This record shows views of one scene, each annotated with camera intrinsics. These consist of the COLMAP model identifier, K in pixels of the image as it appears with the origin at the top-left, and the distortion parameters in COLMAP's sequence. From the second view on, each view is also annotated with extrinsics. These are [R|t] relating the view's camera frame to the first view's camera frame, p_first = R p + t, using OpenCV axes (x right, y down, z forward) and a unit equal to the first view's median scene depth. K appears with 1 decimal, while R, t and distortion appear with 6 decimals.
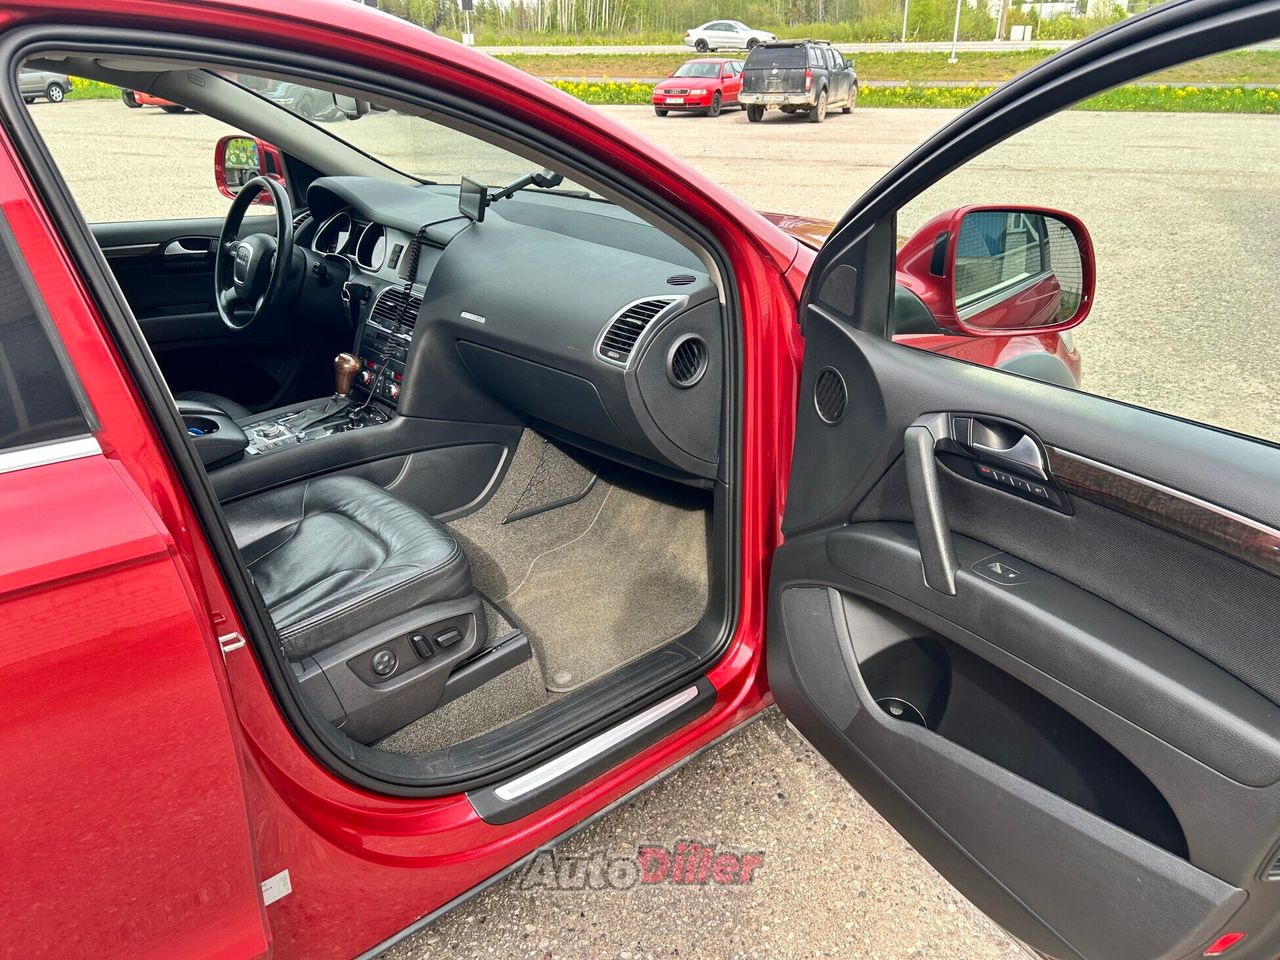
lens RADIAL K [[968.3, 0, 645.5], [0, 968.3, 482.5], [0, 0, 1]] dist [0.048515, -0.055392]
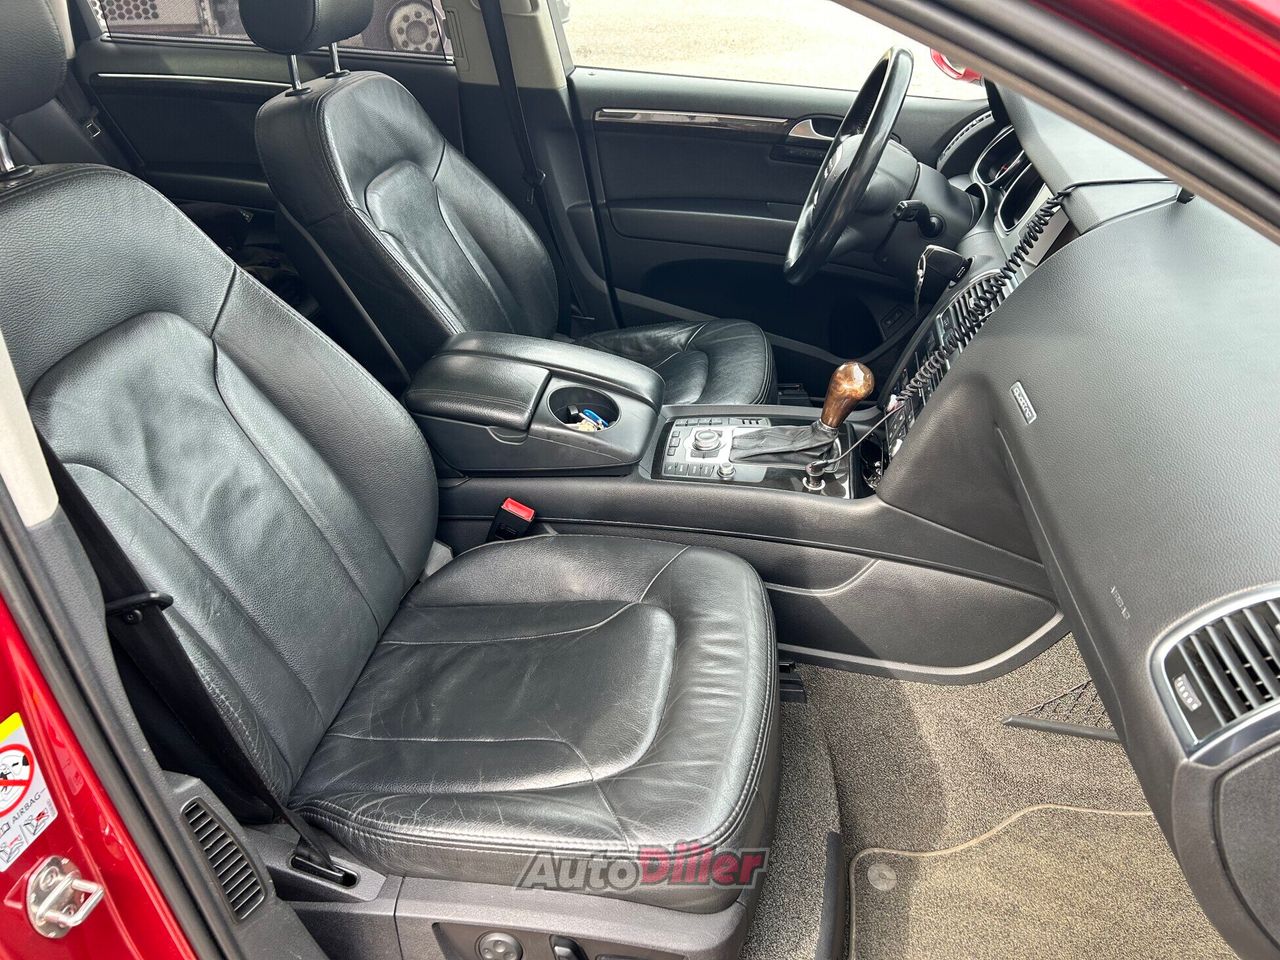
lens RADIAL K [[968.3, 0, 645.5], [0, 968.3, 482.5], [0, 0, 1]] dist [0.048515, -0.055392]
pose [[0.630673, 0.422017, -0.651271, 0.037452], [-0.318196, 0.906048, 0.278977, -0.203638], [0.707816, 0.031289, 0.705704, 0.503714]]
